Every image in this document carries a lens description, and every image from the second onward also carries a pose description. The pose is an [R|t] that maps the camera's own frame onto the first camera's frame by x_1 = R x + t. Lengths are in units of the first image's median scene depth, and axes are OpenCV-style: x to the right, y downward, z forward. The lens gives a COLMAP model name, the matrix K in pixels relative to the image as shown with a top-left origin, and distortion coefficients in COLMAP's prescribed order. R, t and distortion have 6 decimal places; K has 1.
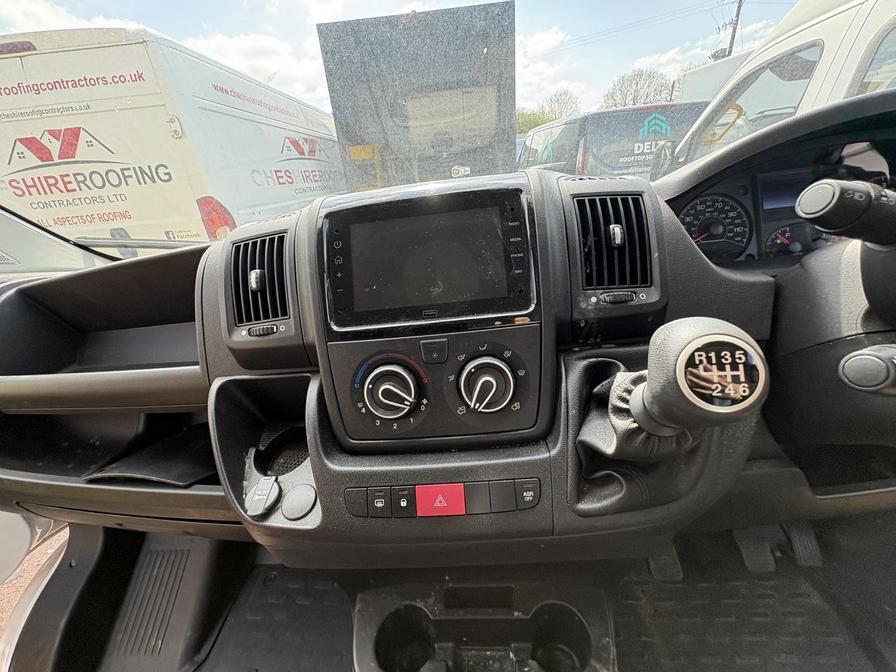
lens RADIAL K [[360.3, 0, 445.7], [0, 360.3, 333.8], [0, 0, 1]] dist [-0.000614, -0.000186]
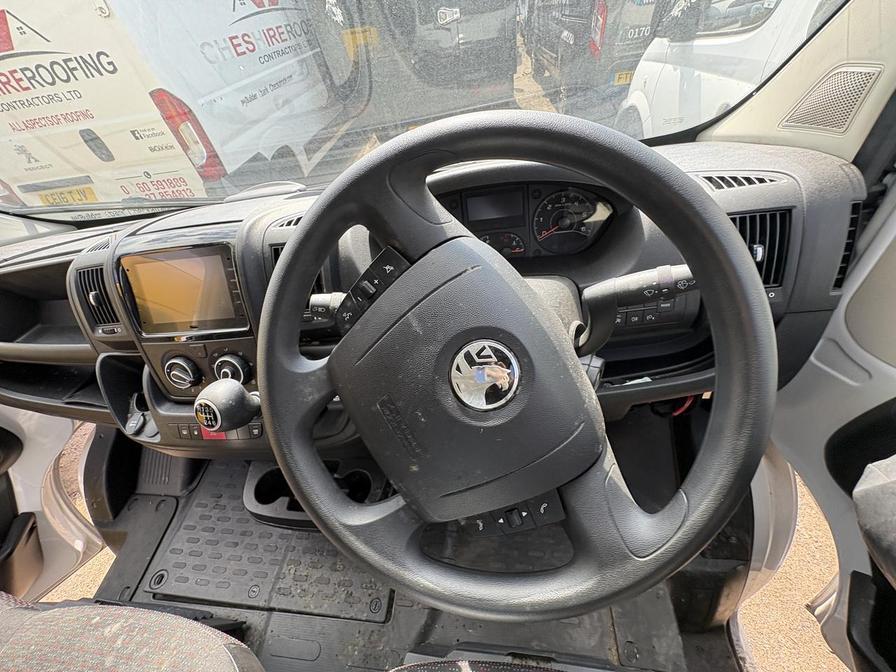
lens RADIAL K [[365.8, 0, 448.0], [0, 365.8, 336.0], [0, 0, 1]] dist [0.000603, 0.000243]
pose [[0.996233, 0.000057, -0.086714, 0.190166], [0.029996, 0.938039, 0.345230, -0.085109], [0.081361, -0.346531, 0.934504, -0.065714]]
